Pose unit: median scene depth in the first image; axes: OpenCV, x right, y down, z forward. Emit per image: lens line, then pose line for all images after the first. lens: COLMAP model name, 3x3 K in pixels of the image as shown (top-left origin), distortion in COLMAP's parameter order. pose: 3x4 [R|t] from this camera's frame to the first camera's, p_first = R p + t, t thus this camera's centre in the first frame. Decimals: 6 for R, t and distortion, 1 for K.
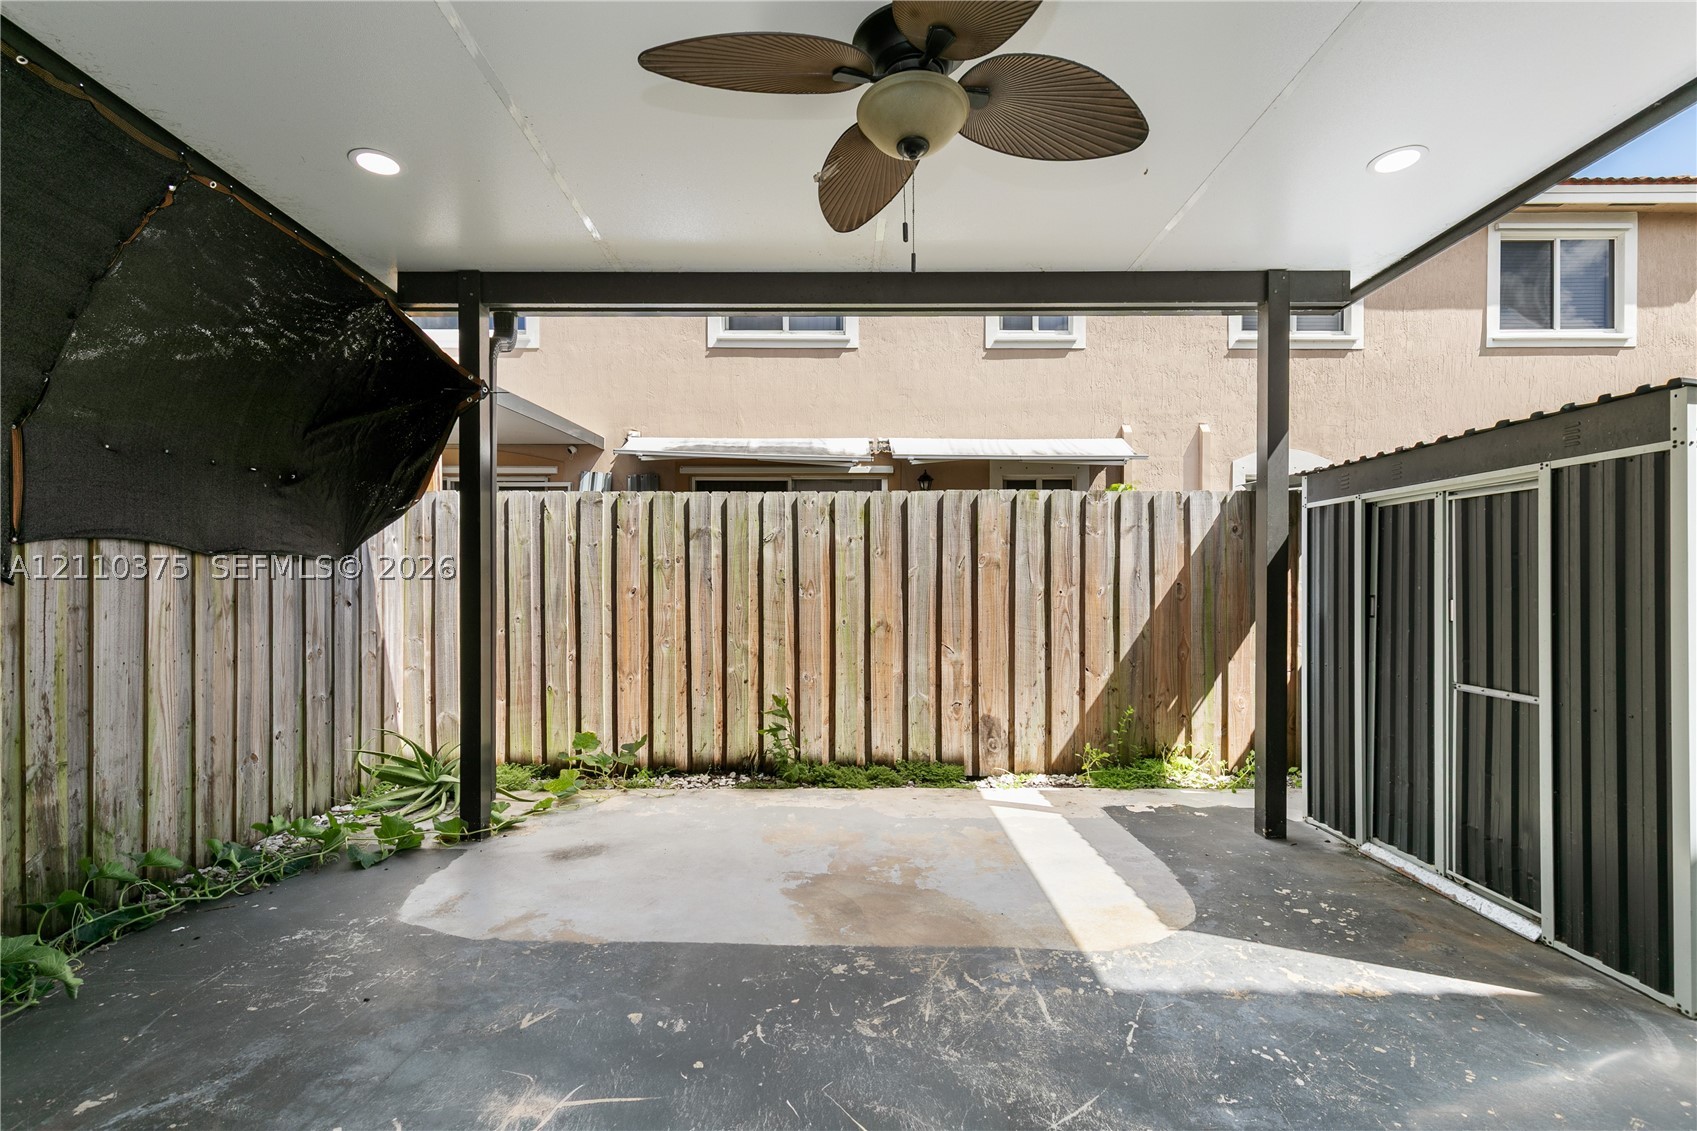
lens RADIAL K [[777.3, 0, 845.3], [0, 777.3, 571.8], [0, 0, 1]] dist [0.005090, 0.000324]
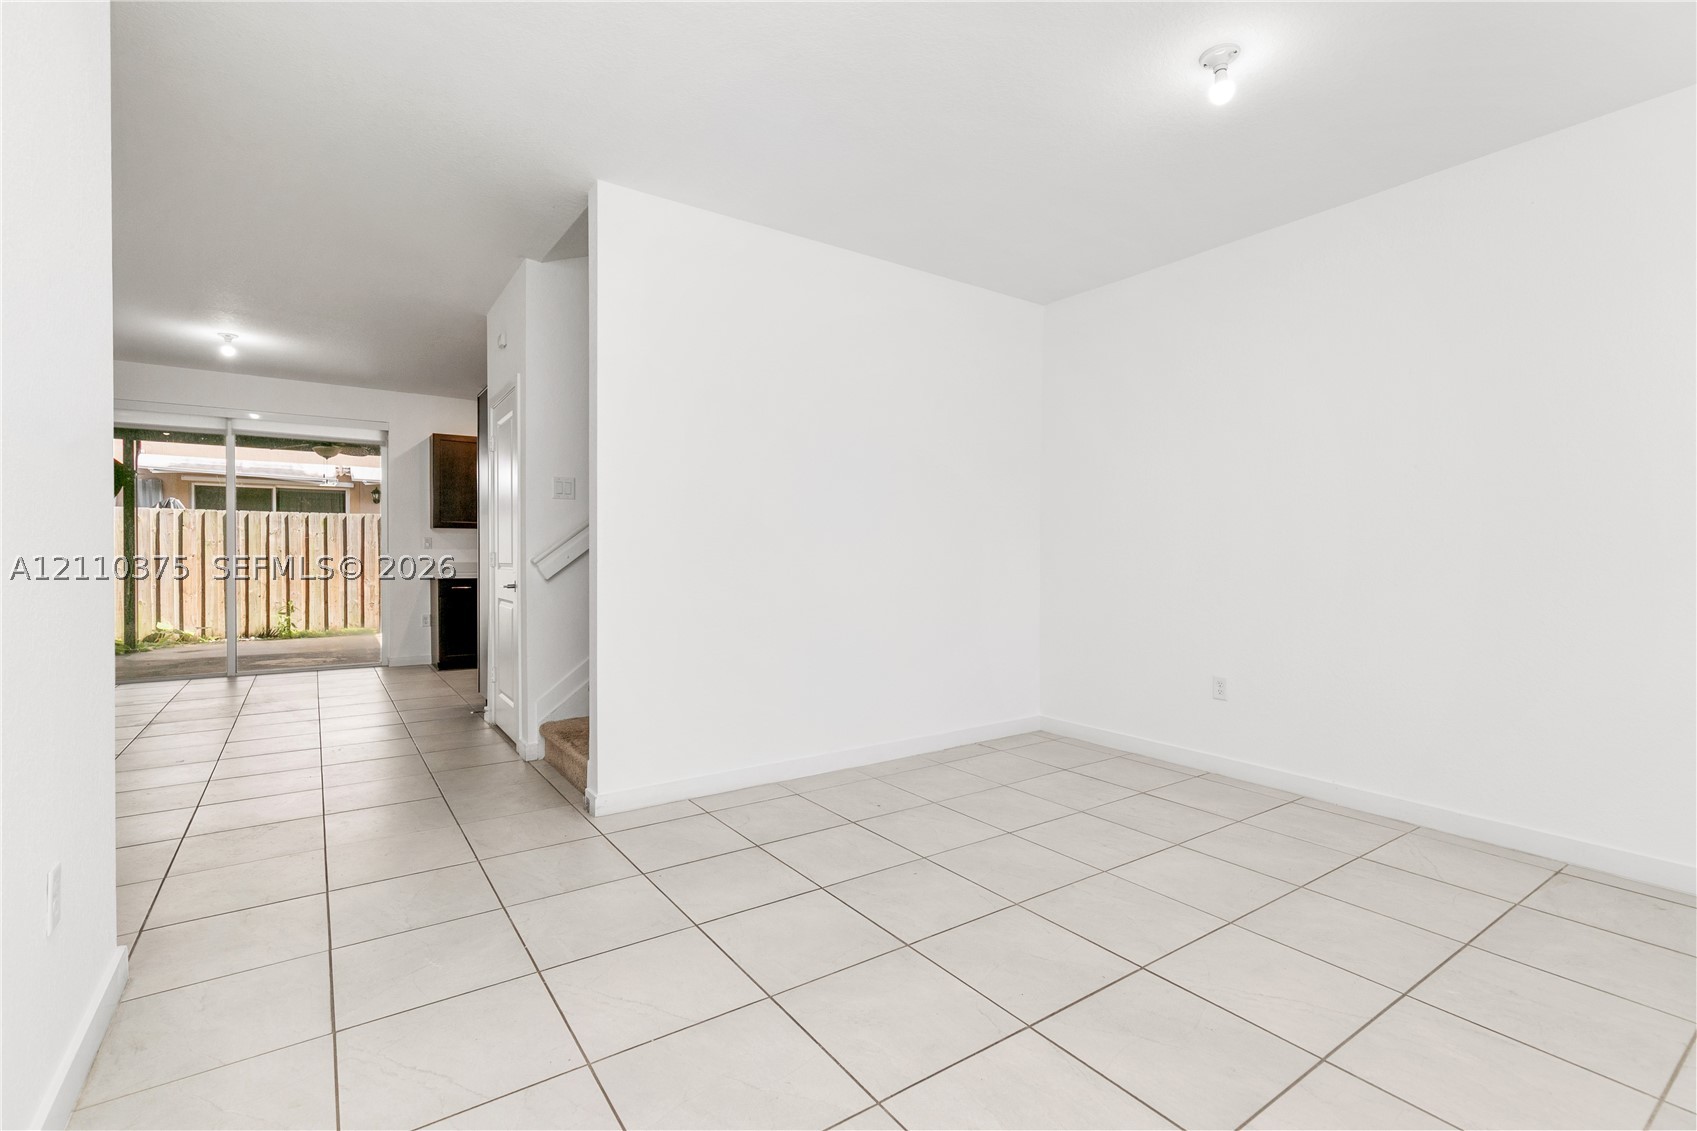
lens RADIAL K [[777.3, 0, 860.9], [0, 777.3, 559.8], [0, 0, 1]] dist [0.005090, 0.000324]
pose [[0.826089, -0.000080, 0.563539, 0.036761], [-0.007036, 0.999921, 0.010456, 0.000989], [-0.563495, -0.012603, 0.826023, -1.815846]]
